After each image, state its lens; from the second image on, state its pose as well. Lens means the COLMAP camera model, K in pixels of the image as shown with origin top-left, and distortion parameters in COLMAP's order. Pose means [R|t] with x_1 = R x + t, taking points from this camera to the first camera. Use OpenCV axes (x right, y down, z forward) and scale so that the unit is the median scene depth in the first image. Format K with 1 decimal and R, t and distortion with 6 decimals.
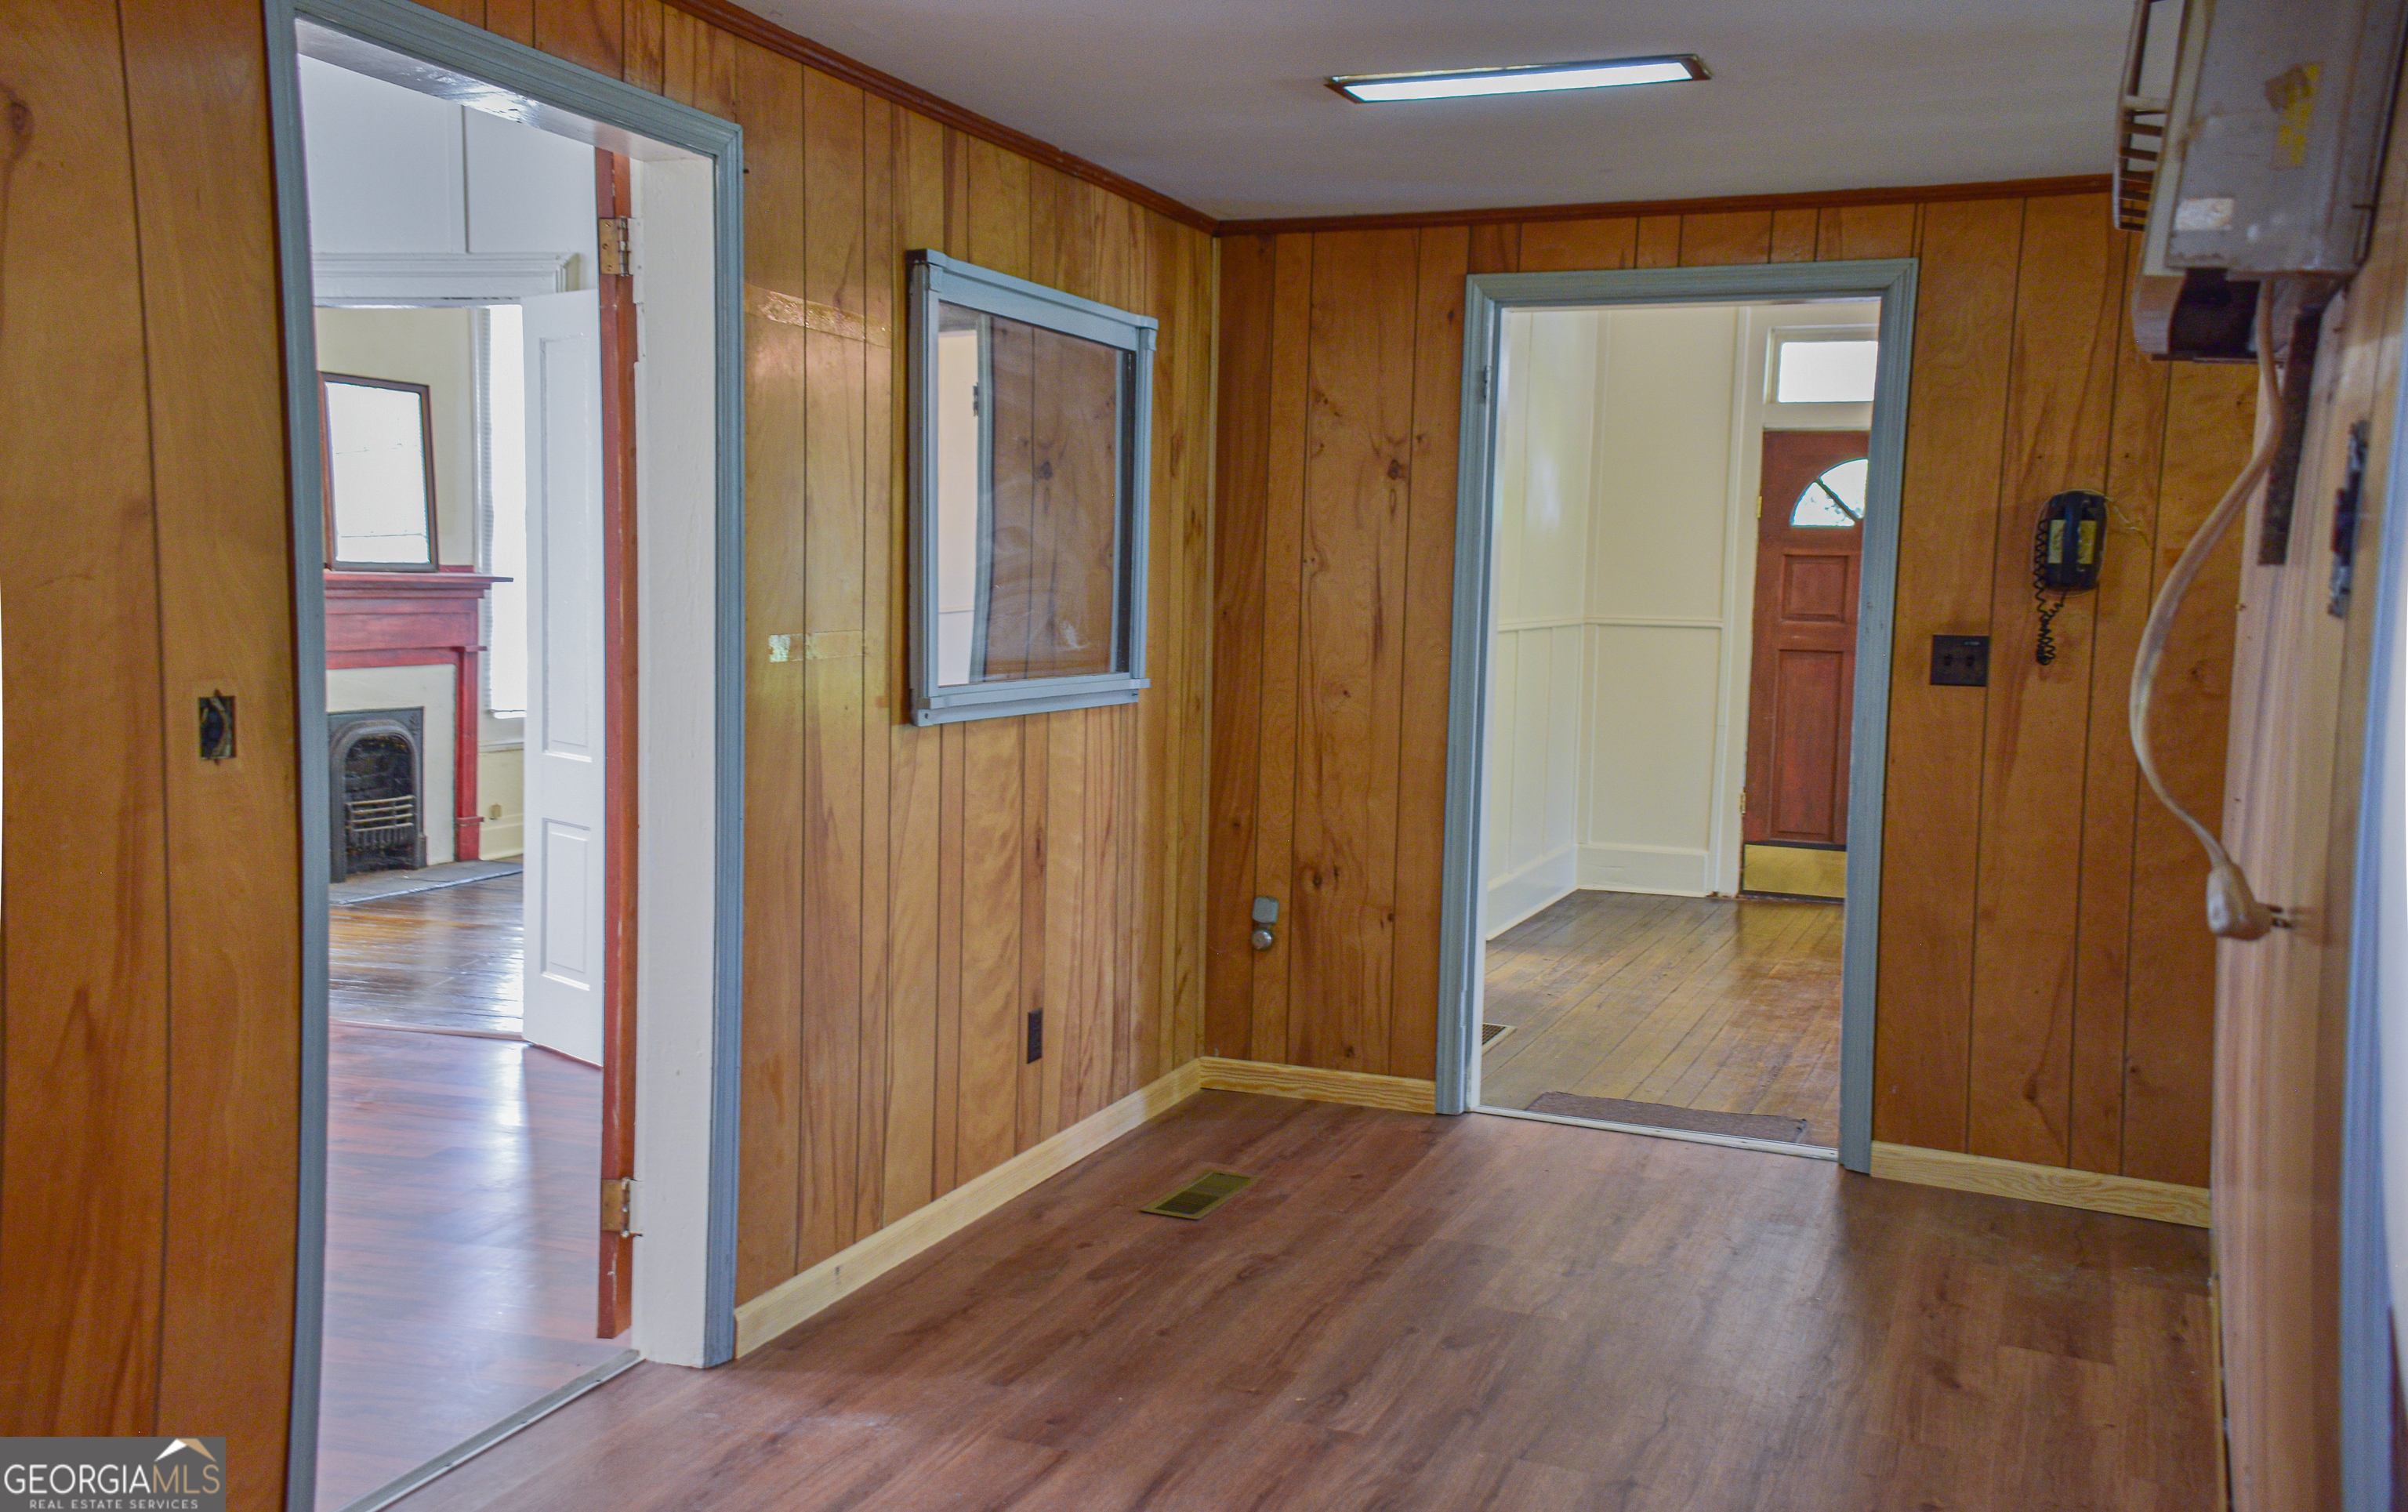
lens RADIAL K [[2232.7, 0, 1201.2], [0, 2232.7, 754.2], [0, 0, 1]] dist [0.197223, 0.000000]
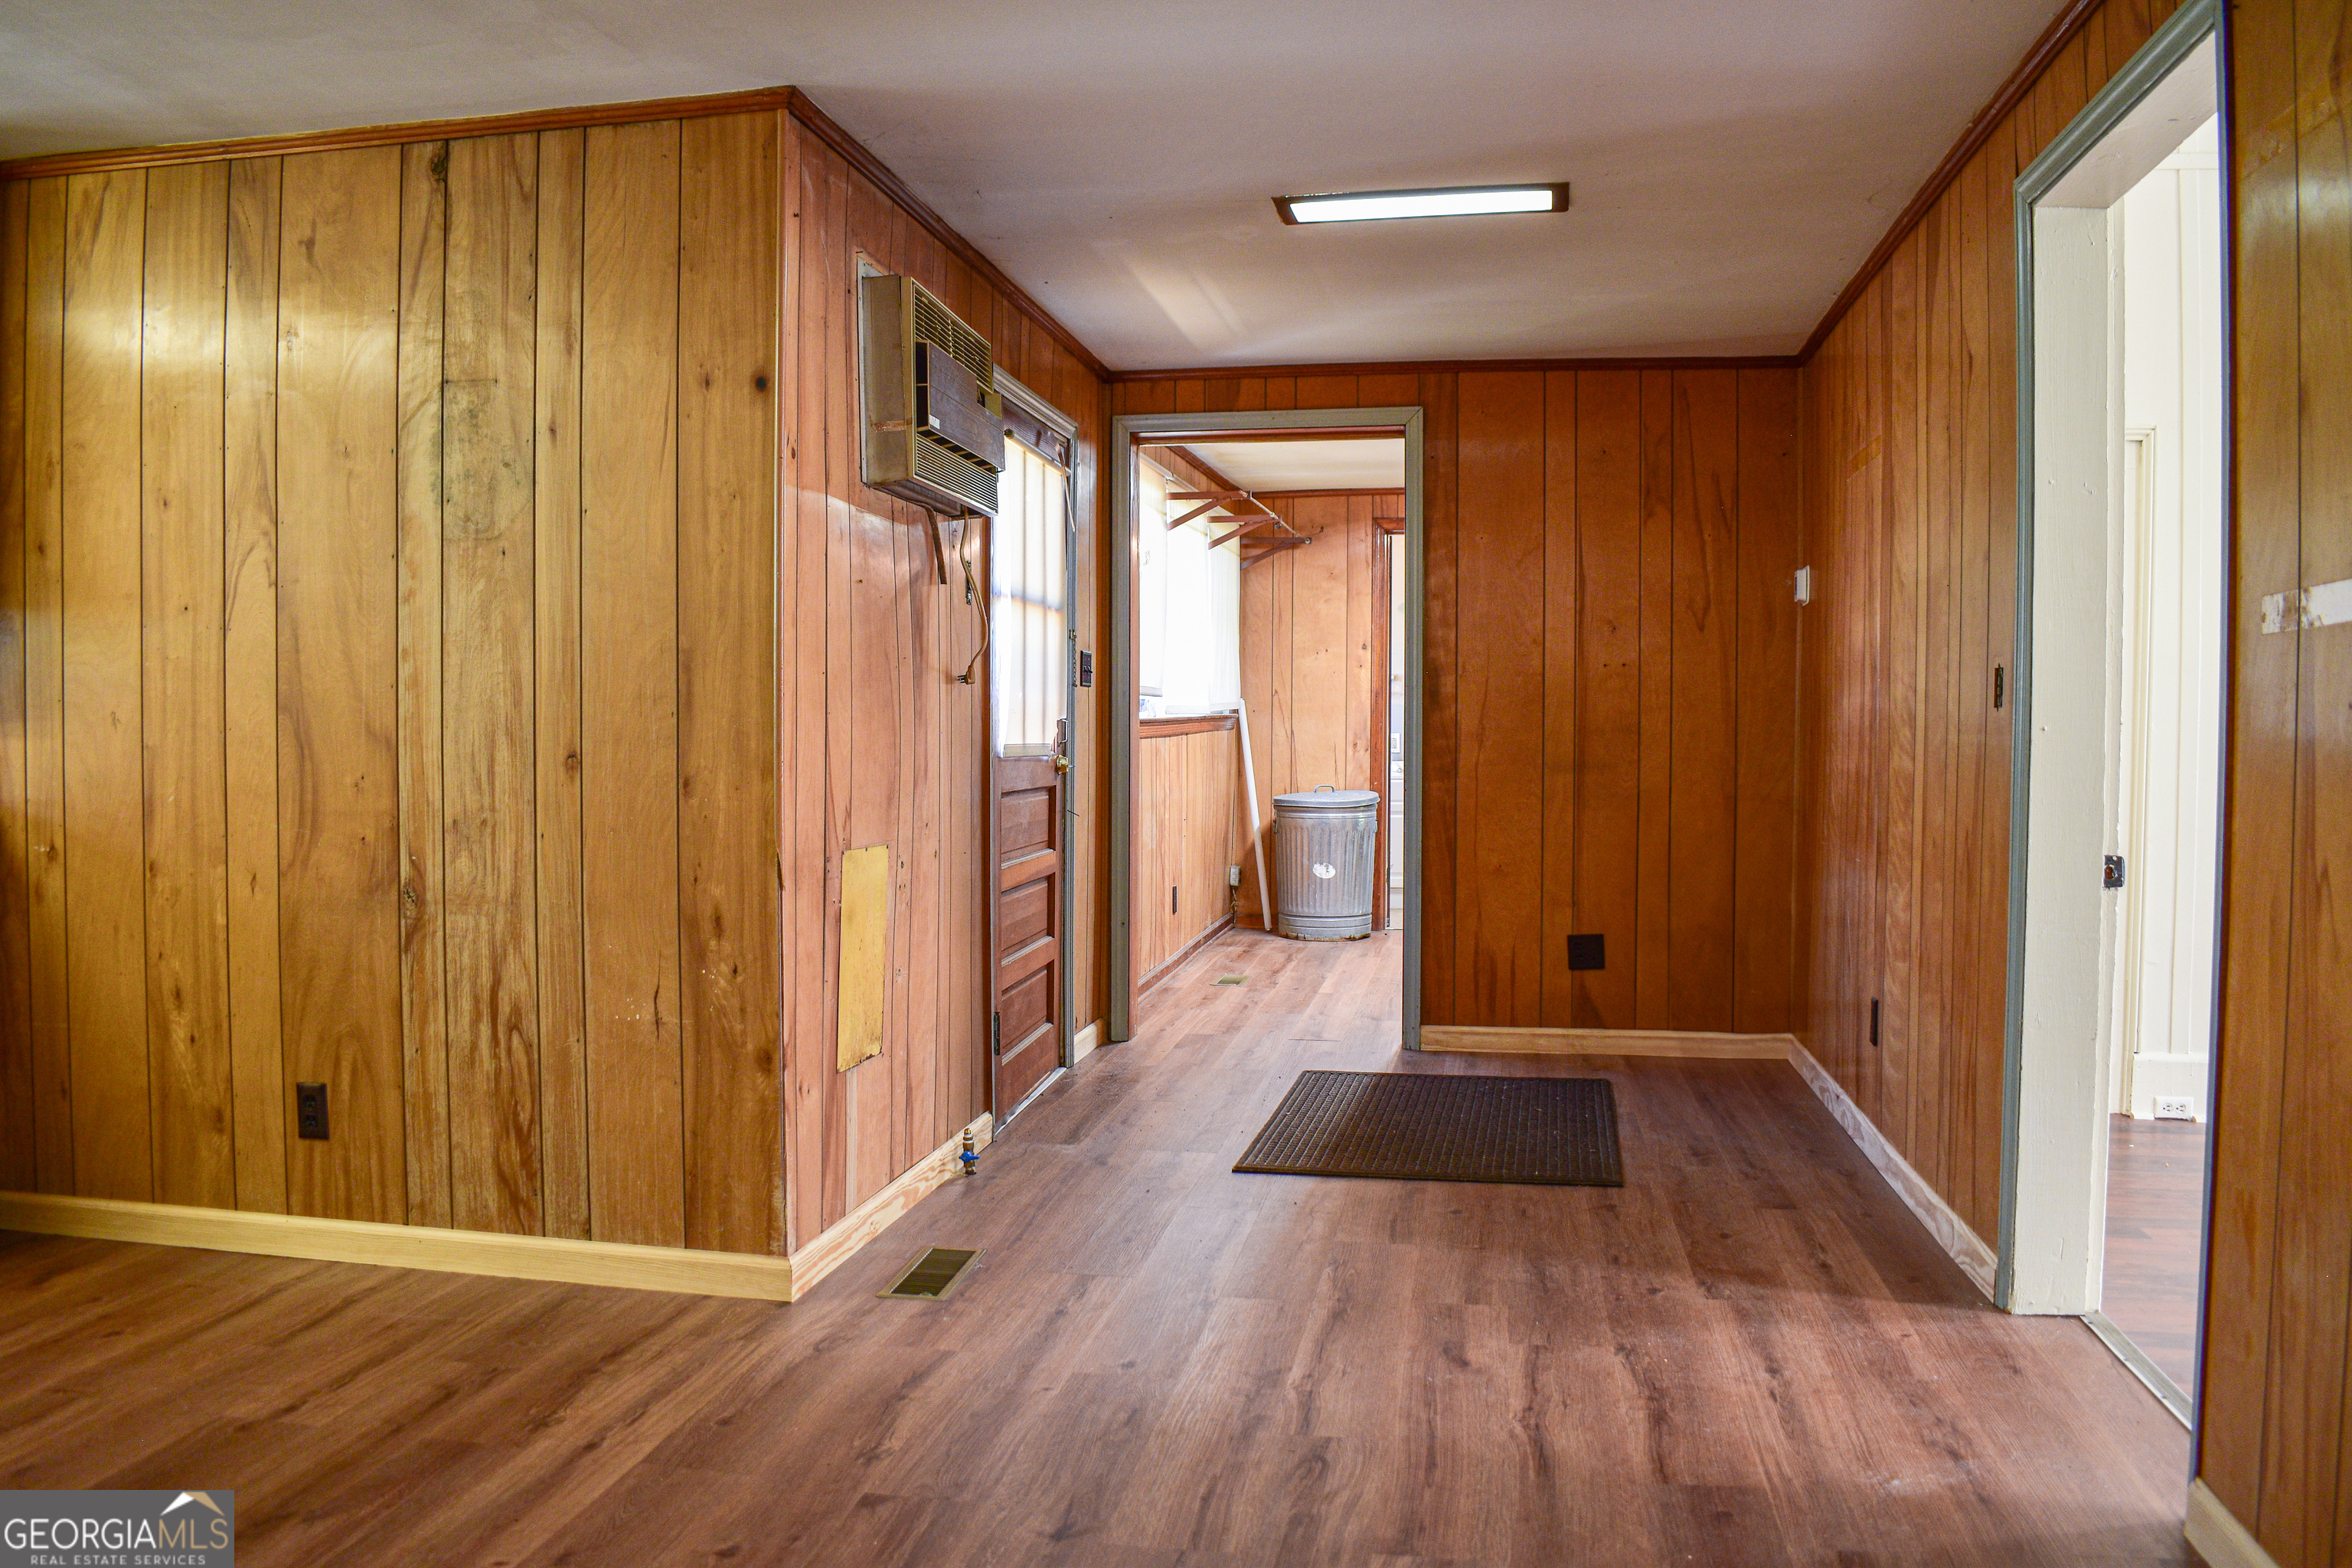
lens RADIAL K [[1815.9, 0, 1171.9], [0, 1815.9, 775.6], [0, 0, 1]] dist [-0.091582, 0.004825]
pose [[-0.980201, -0.022892, -0.196678, 0.199108], [-0.045166, 0.992957, 0.109526, -0.031822], [0.192785, 0.116240, -0.974332, 1.144247]]
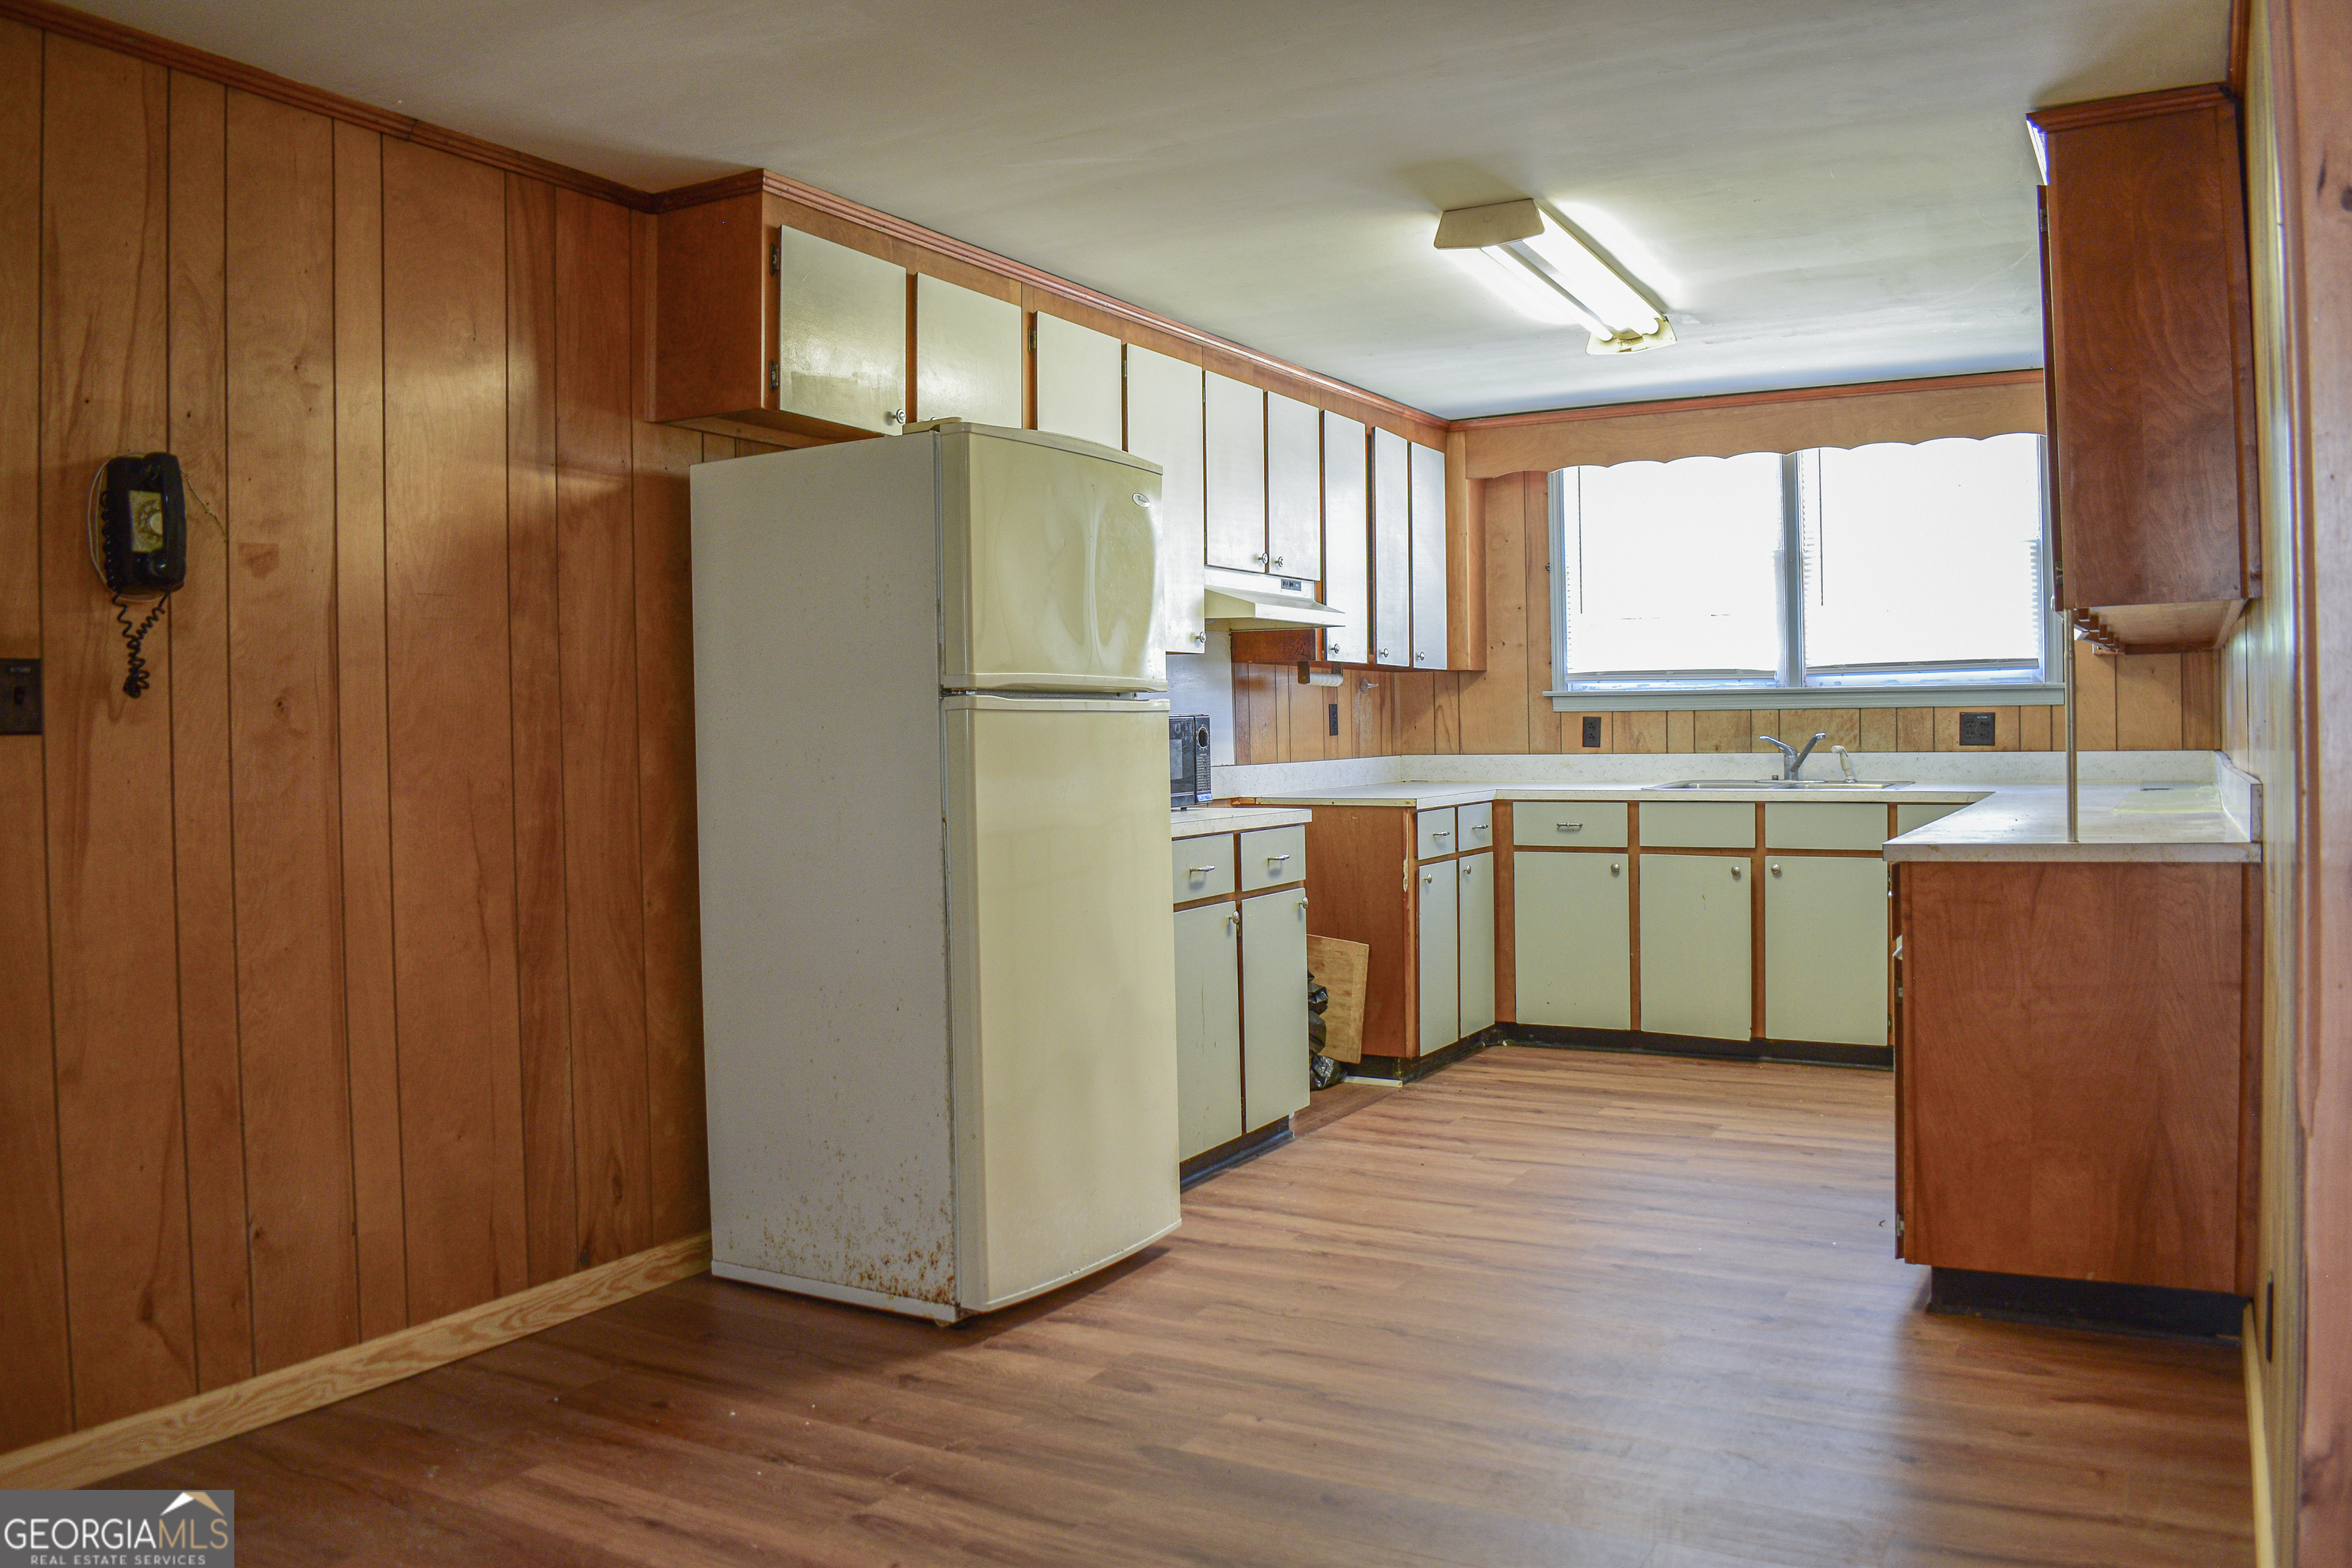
lens RADIAL K [[1815.9, 0, 1181.2], [0, 1815.9, 760.6], [0, 0, 1]] dist [-0.091582, 0.004825]
pose [[0.135137, -0.046497, 0.989735, -0.116642], [0.096985, 0.994722, 0.033489, -0.006964], [-0.986069, 0.091464, 0.138934, 0.611893]]
